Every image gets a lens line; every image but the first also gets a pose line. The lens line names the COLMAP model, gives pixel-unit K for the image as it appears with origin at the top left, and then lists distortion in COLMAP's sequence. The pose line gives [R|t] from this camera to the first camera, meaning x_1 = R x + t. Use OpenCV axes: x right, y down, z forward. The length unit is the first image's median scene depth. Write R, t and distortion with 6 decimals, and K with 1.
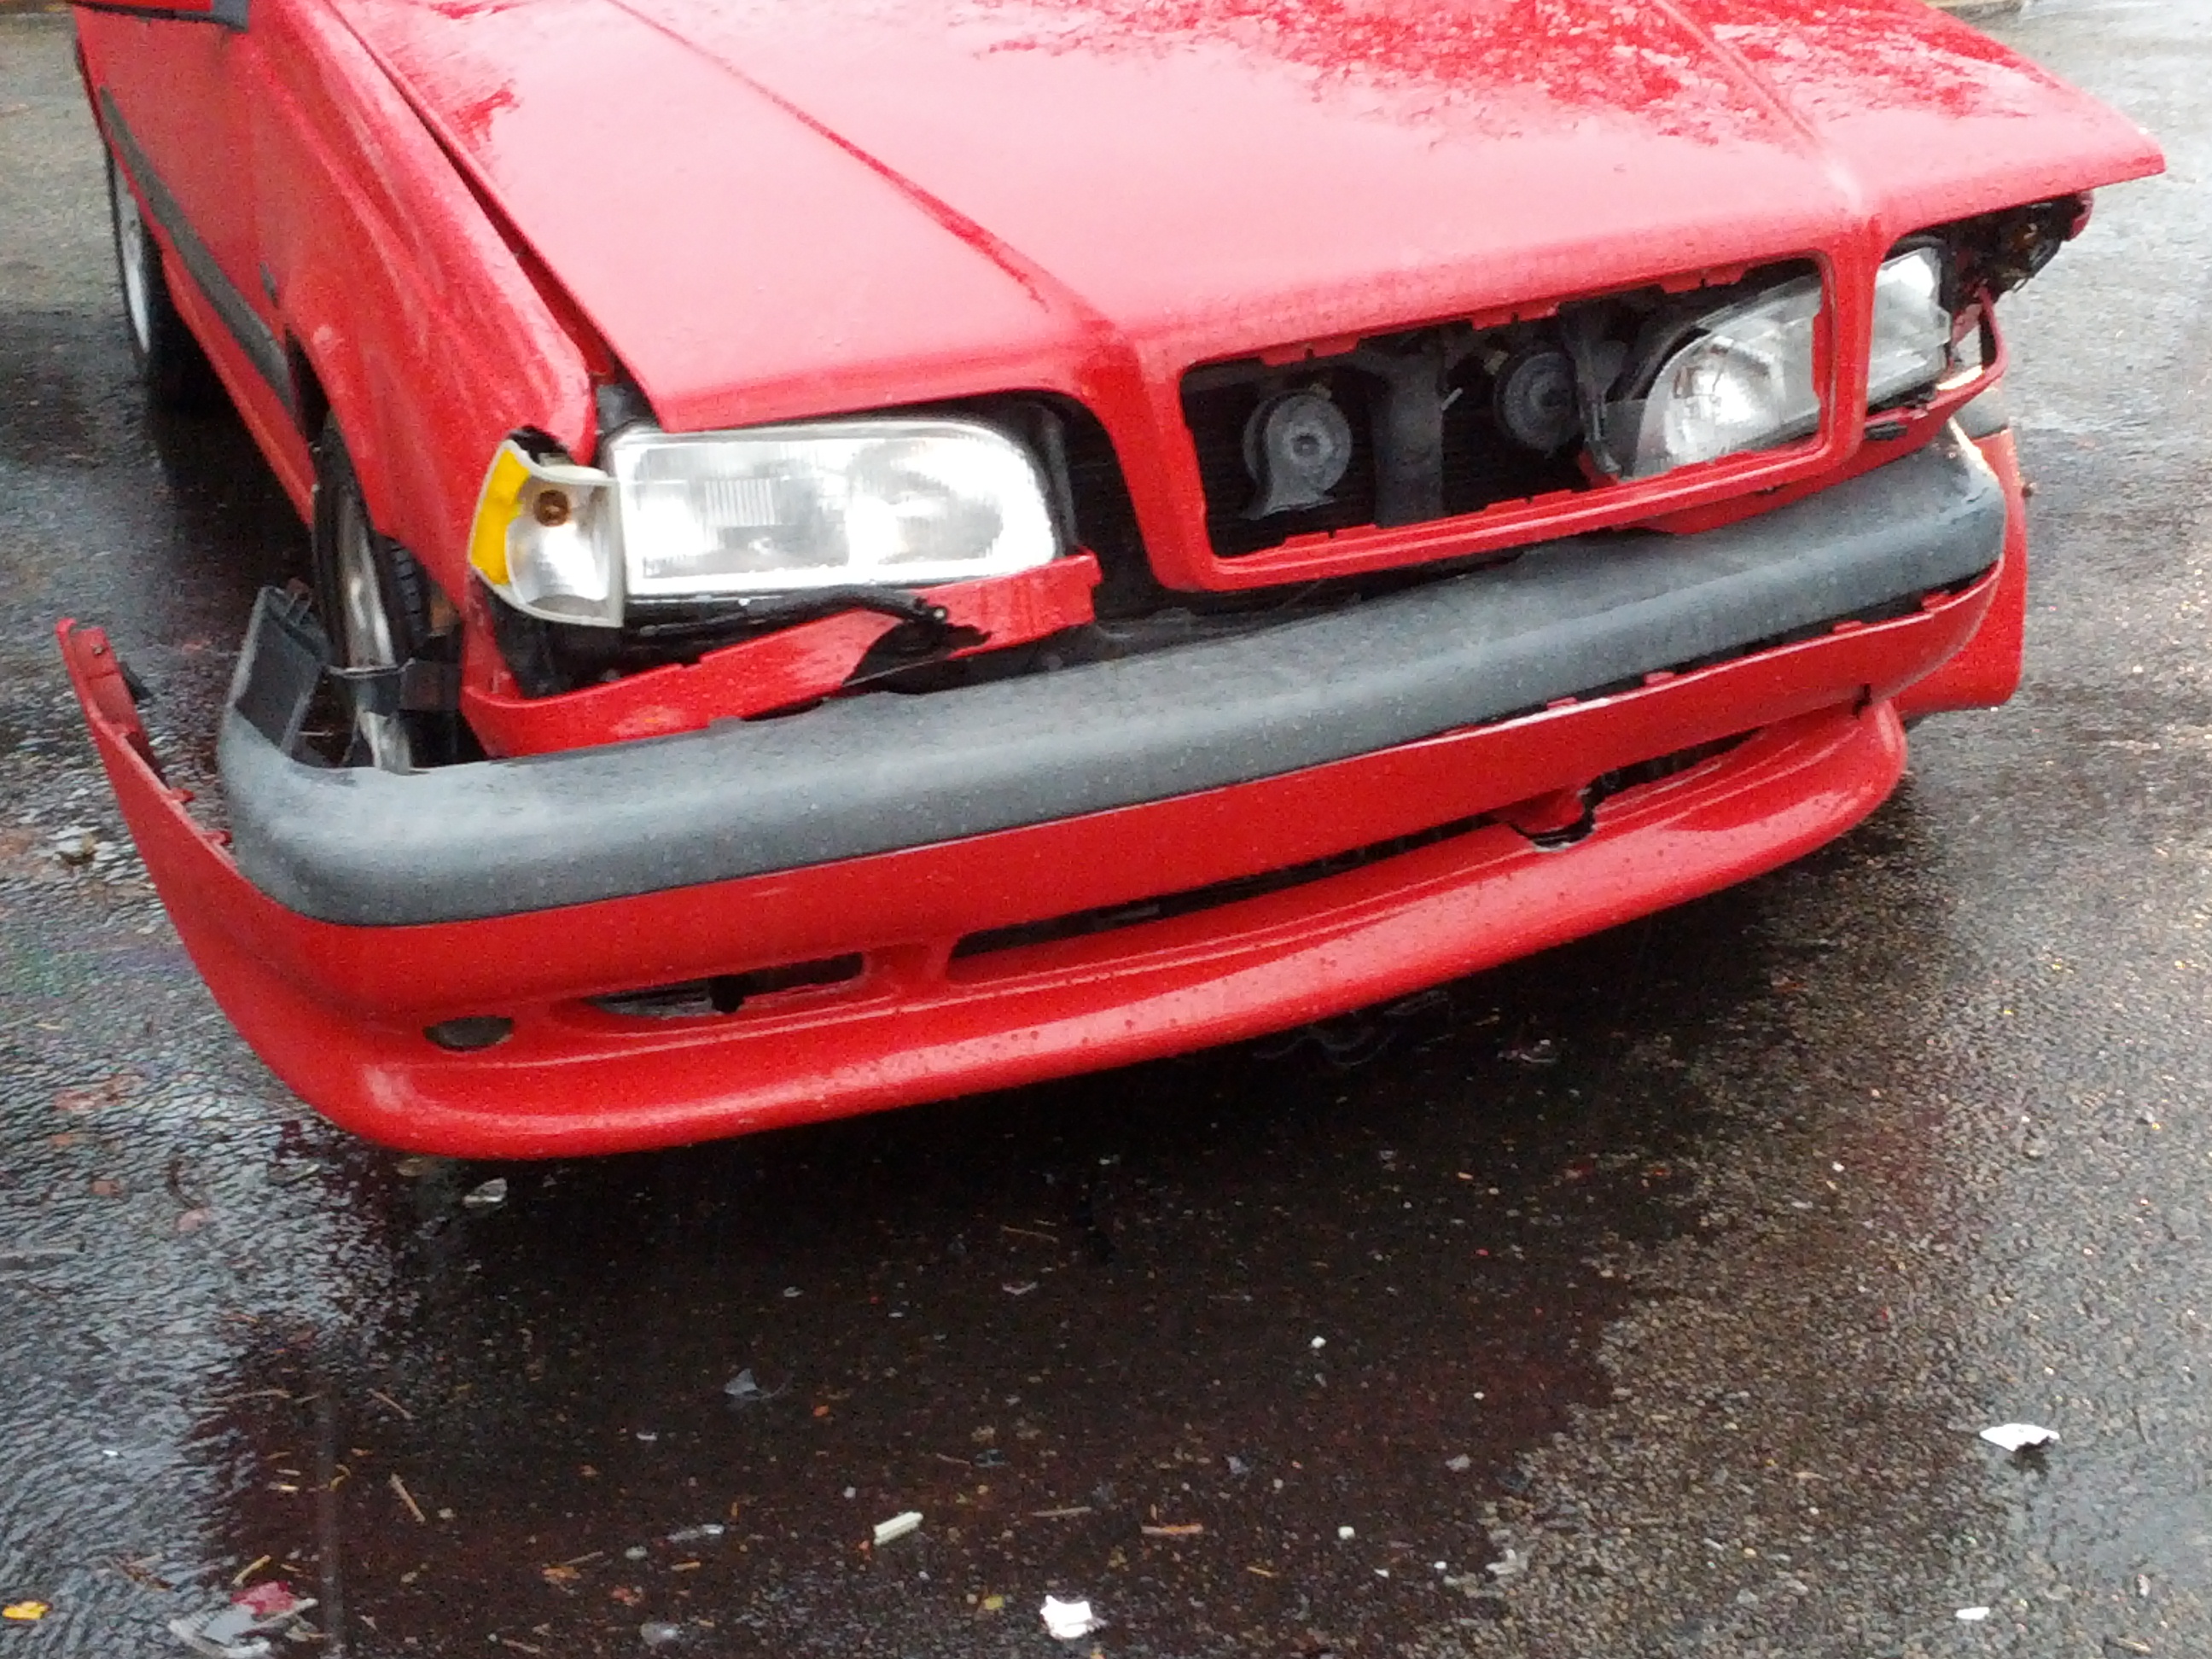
lens RADIAL K [[3285.6, 0, 1106.0], [0, 3285.6, 829.5], [0, 0, 1]] dist [0.329010, -1.426278]
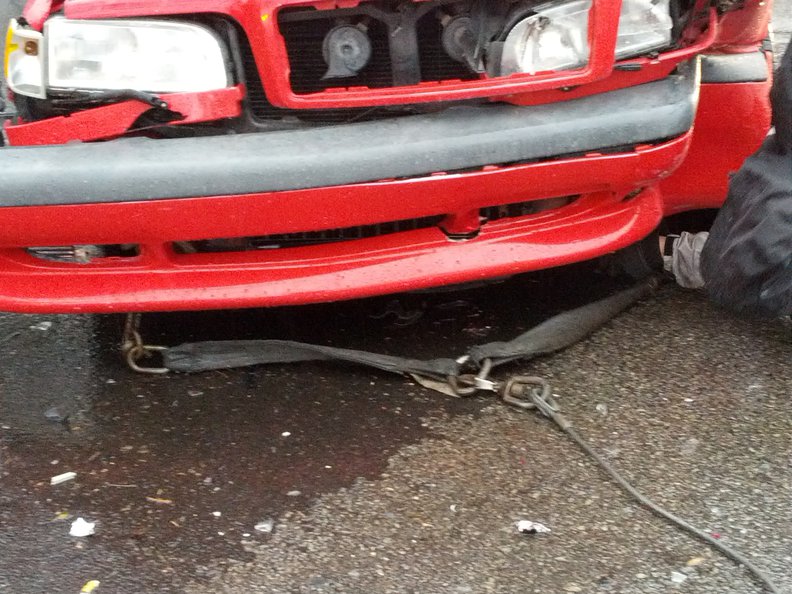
lens RADIAL K [[1176.4, 0, 396.0], [0, 1176.4, 297.0], [0, 0, 1]] dist [0.329010, -1.426278]
pose [[0.950781, 0.130794, -0.280905, 0.348625], [-0.115998, 0.990868, 0.068743, -0.007293], [0.287331, -0.032776, 0.957270, 0.217976]]
